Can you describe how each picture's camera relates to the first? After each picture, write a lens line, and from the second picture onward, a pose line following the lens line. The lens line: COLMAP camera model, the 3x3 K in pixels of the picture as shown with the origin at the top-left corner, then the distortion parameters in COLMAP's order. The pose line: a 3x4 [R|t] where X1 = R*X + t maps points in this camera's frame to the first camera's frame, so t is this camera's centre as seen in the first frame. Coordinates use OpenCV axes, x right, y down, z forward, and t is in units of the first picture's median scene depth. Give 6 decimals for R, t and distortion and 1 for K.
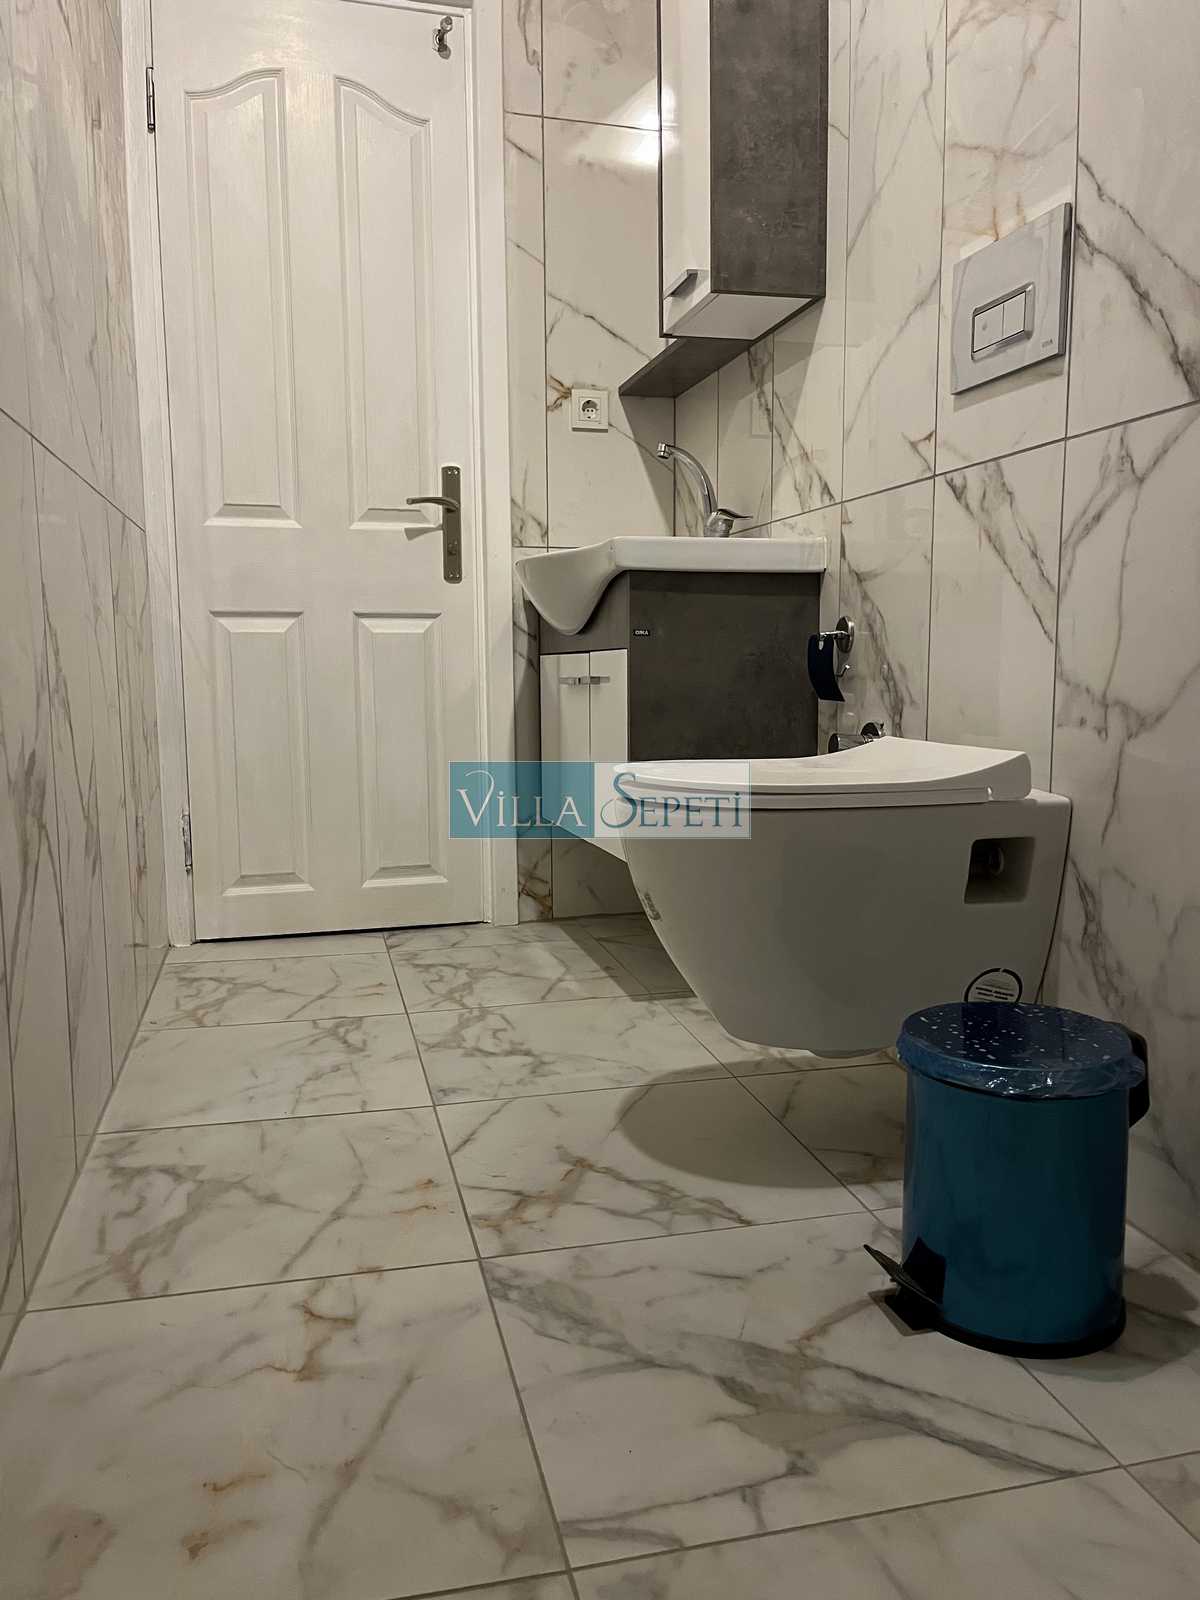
lens RADIAL K [[1214.2, 0, 590.0], [0, 1214.2, 801.6], [0, 0, 1]] dist [0.056830, -0.069997]
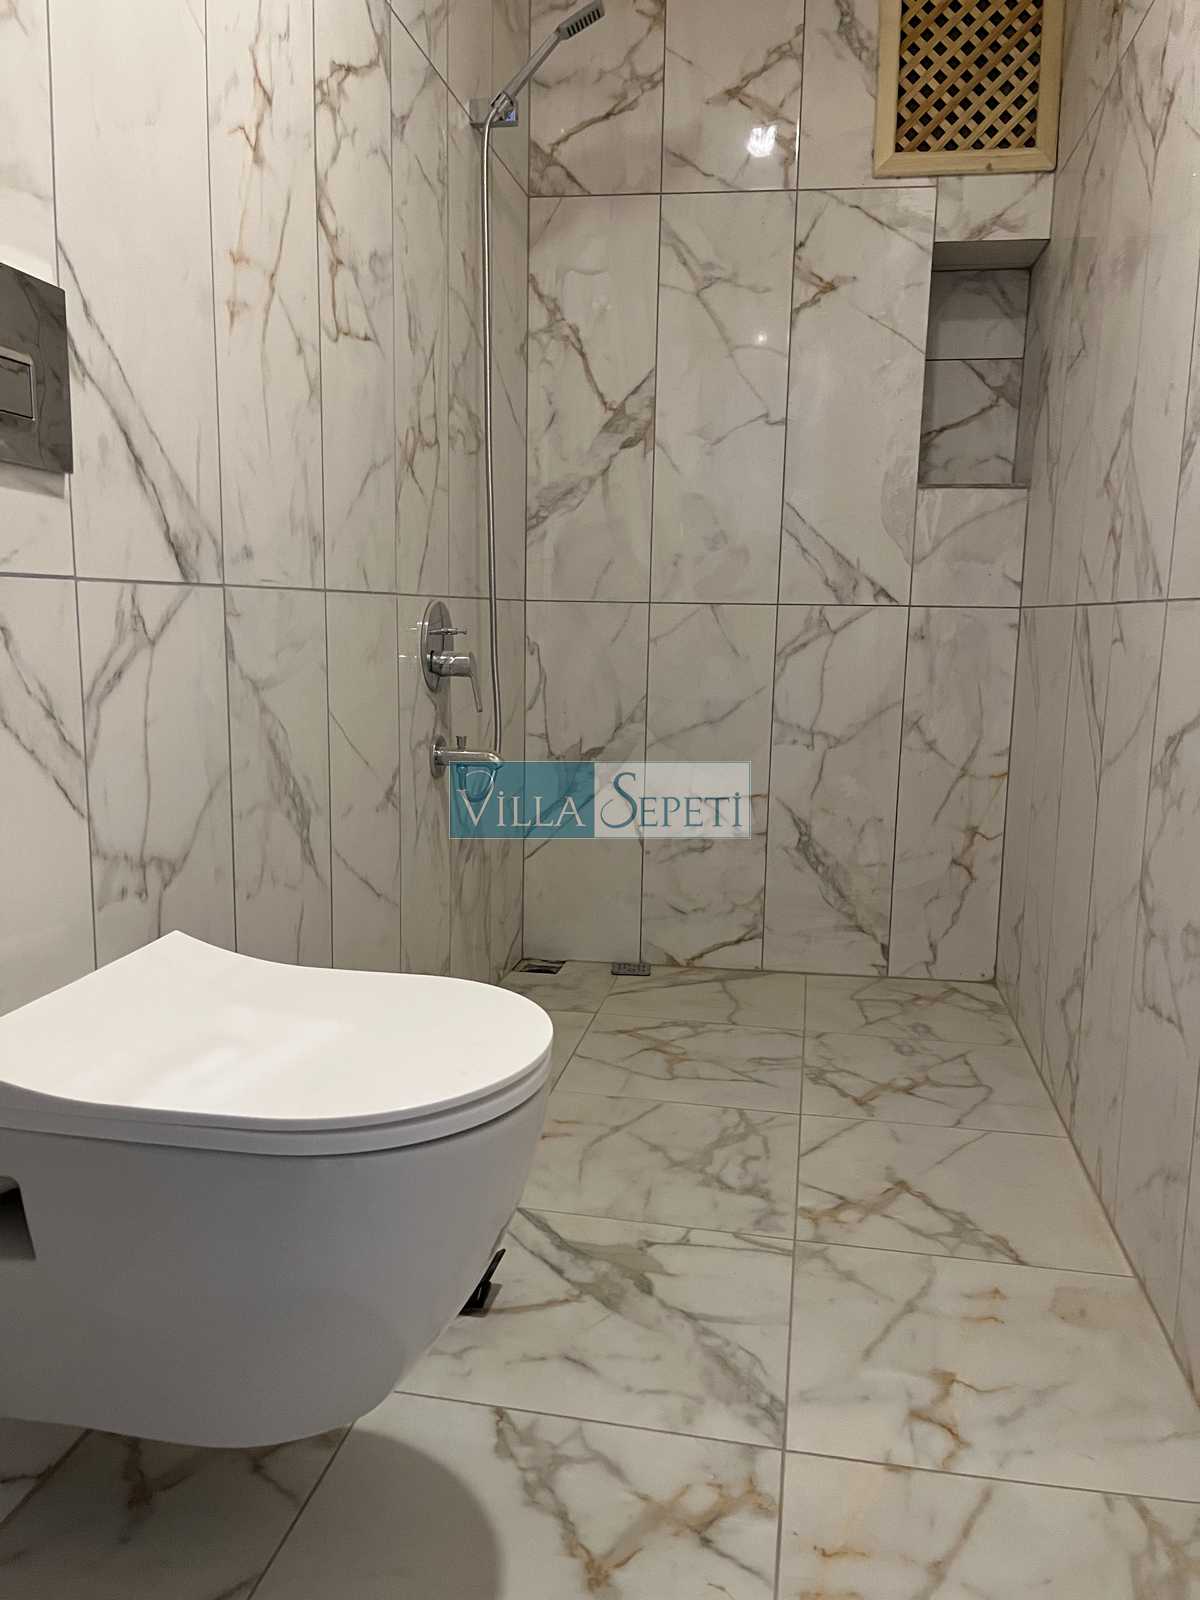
lens RADIAL K [[1214.2, 0, 596.4], [0, 1214.2, 804.7], [0, 0, 1]] dist [0.056830, -0.069997]
pose [[-0.913250, -0.070612, 0.401232, -0.296776], [0.040979, 0.963948, 0.262917, -0.369138], [-0.405332, 0.256551, -0.877432, 1.707067]]
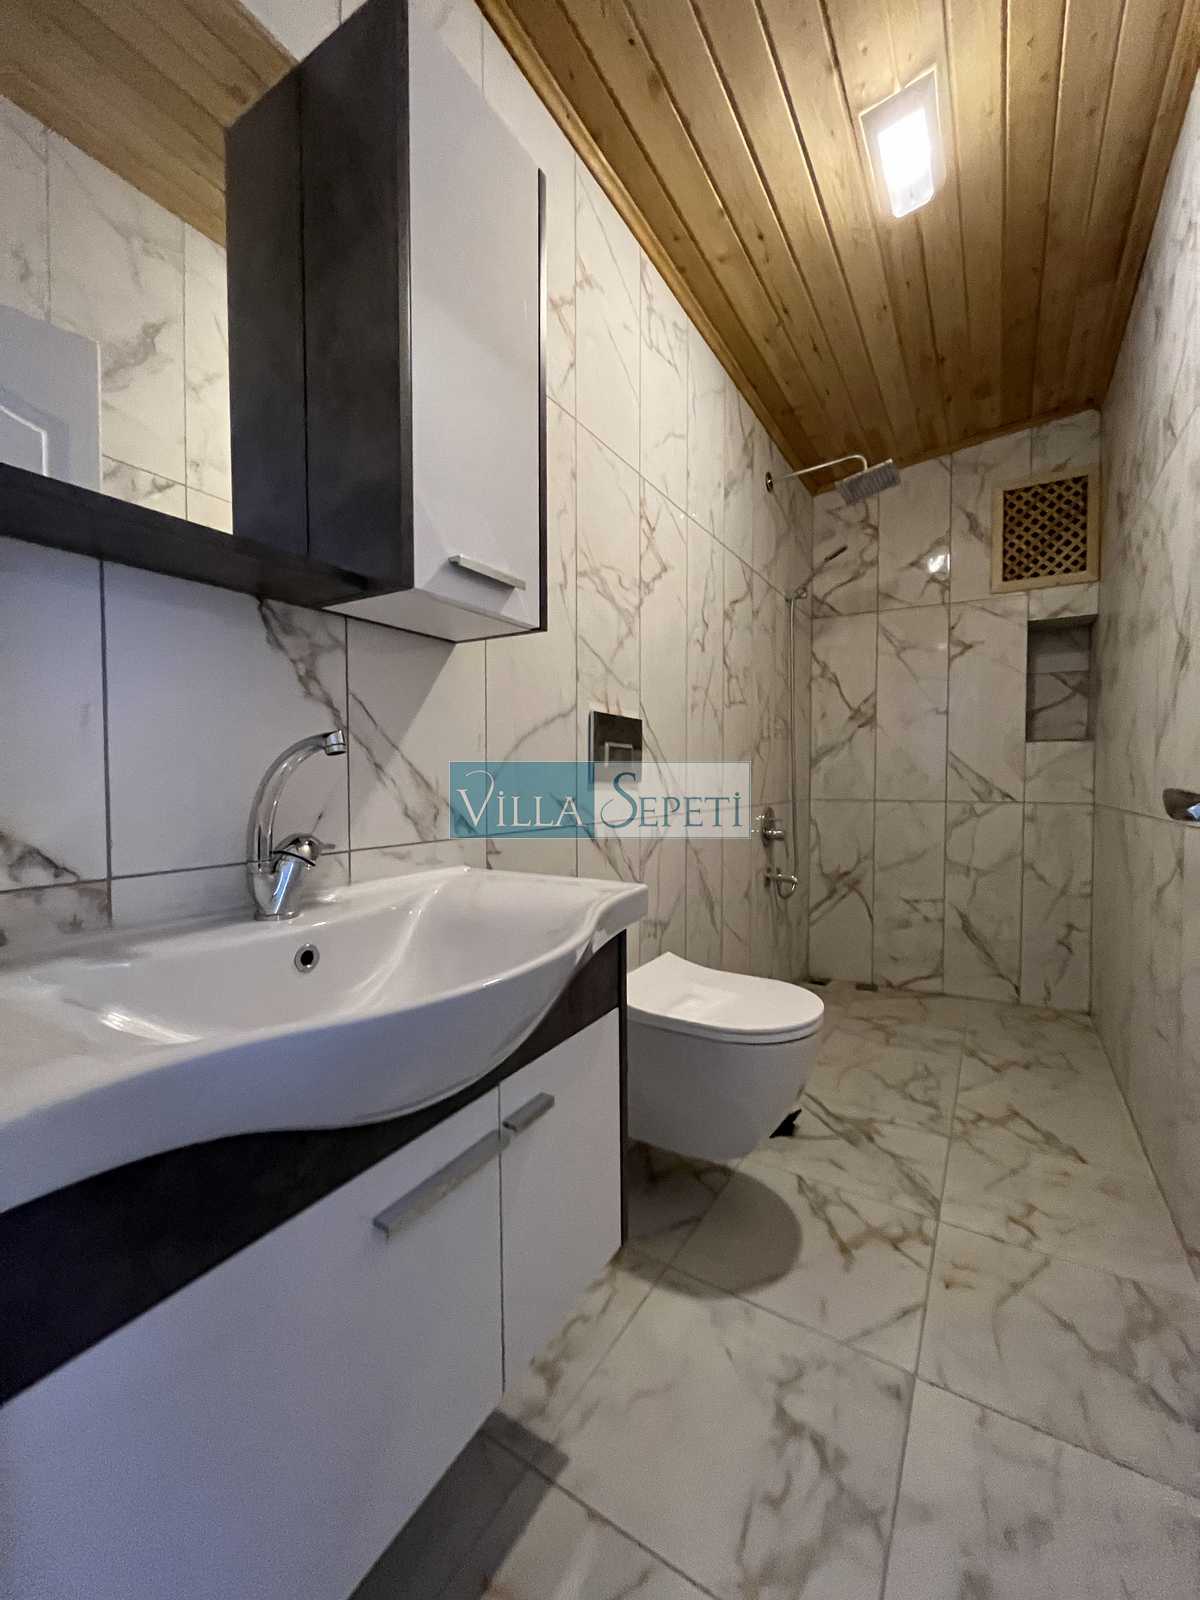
lens RADIAL K [[649.2, 0, 598.2], [0, 649.2, 799.0], [0, 0, 1]] dist [-0.003721, 0.000324]
pose [[-0.703811, -0.011998, 0.710286, -0.440761], [0.094350, 0.989421, 0.110203, -0.495853], [-0.704094, 0.144578, -0.695233, 1.985522]]
